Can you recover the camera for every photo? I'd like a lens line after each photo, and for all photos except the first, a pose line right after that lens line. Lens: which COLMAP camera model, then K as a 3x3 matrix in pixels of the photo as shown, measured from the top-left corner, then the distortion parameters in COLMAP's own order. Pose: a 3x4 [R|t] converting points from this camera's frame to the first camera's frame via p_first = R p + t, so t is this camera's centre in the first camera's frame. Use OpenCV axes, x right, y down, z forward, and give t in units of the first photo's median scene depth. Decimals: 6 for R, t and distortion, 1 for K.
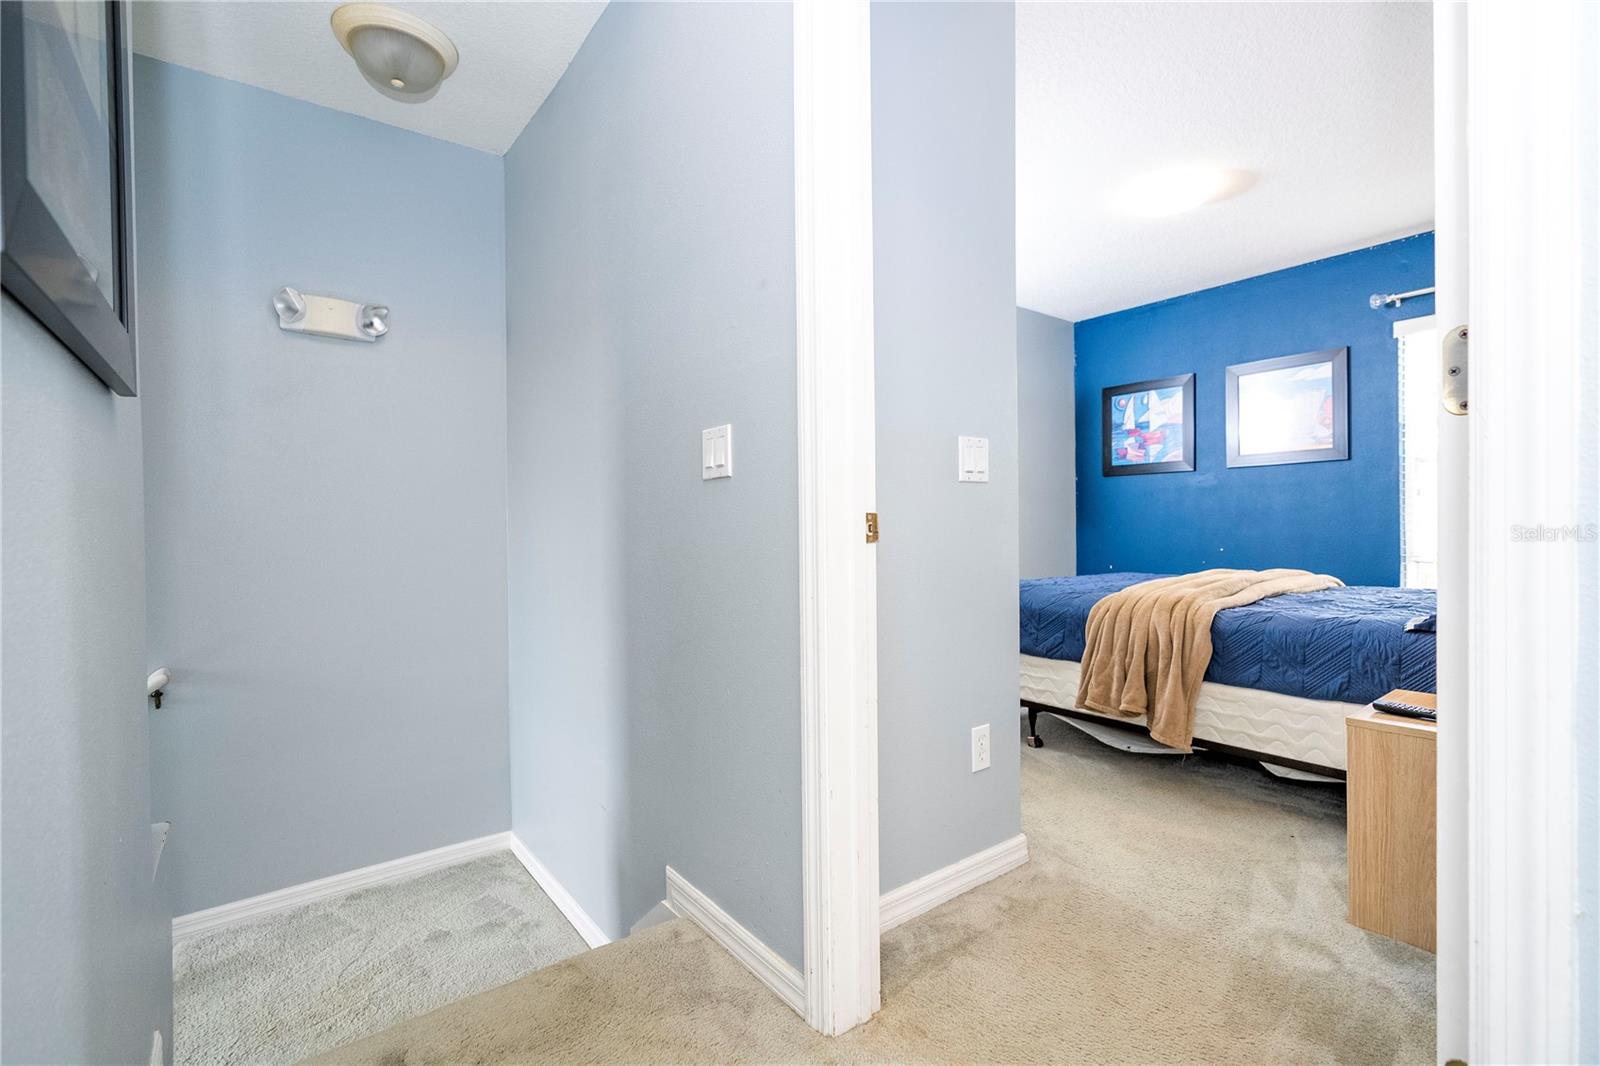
lens RADIAL K [[726.4, 0, 800.0], [0, 726.4, 533.0], [0, 0, 1]] dist [0.002263, 0.000401]
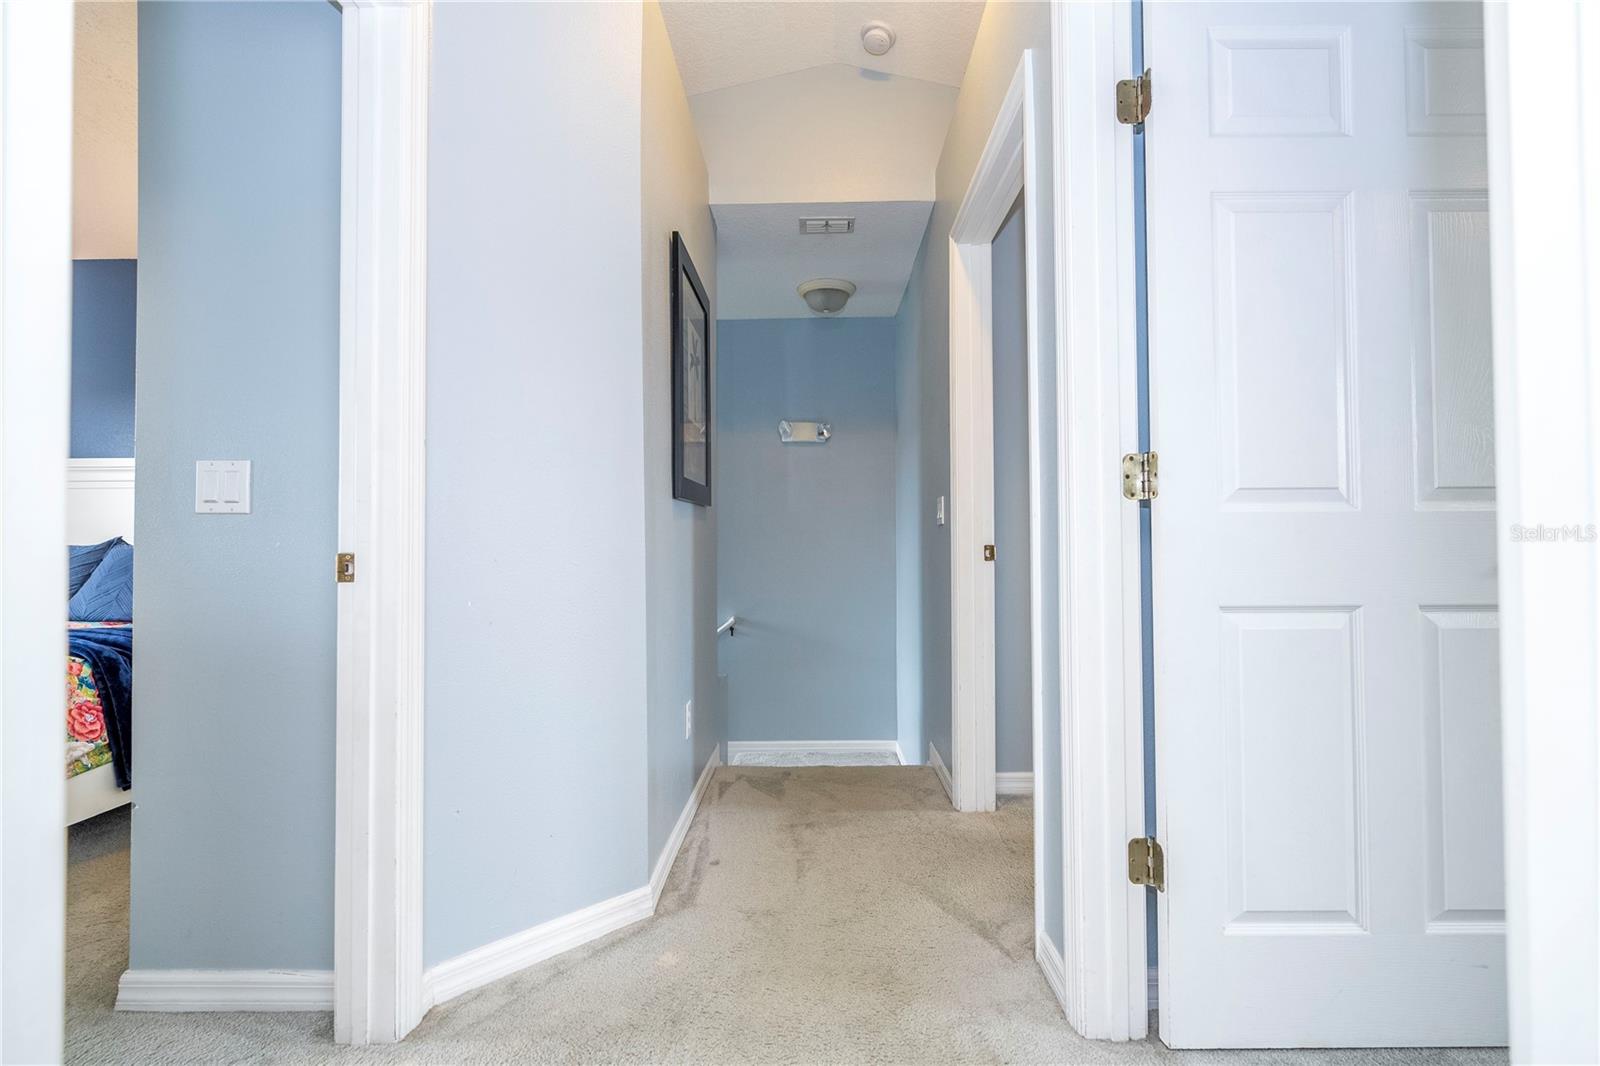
lens RADIAL K [[726.4, 0, 800.0], [0, 726.4, 533.0], [0, 0, 1]] dist [0.002263, 0.000401]
pose [[0.778707, -0.003362, -0.627379, 0.529722], [-0.010080, 0.999790, -0.017868, -0.011569], [0.627307, 0.020238, 0.778509, -0.456092]]
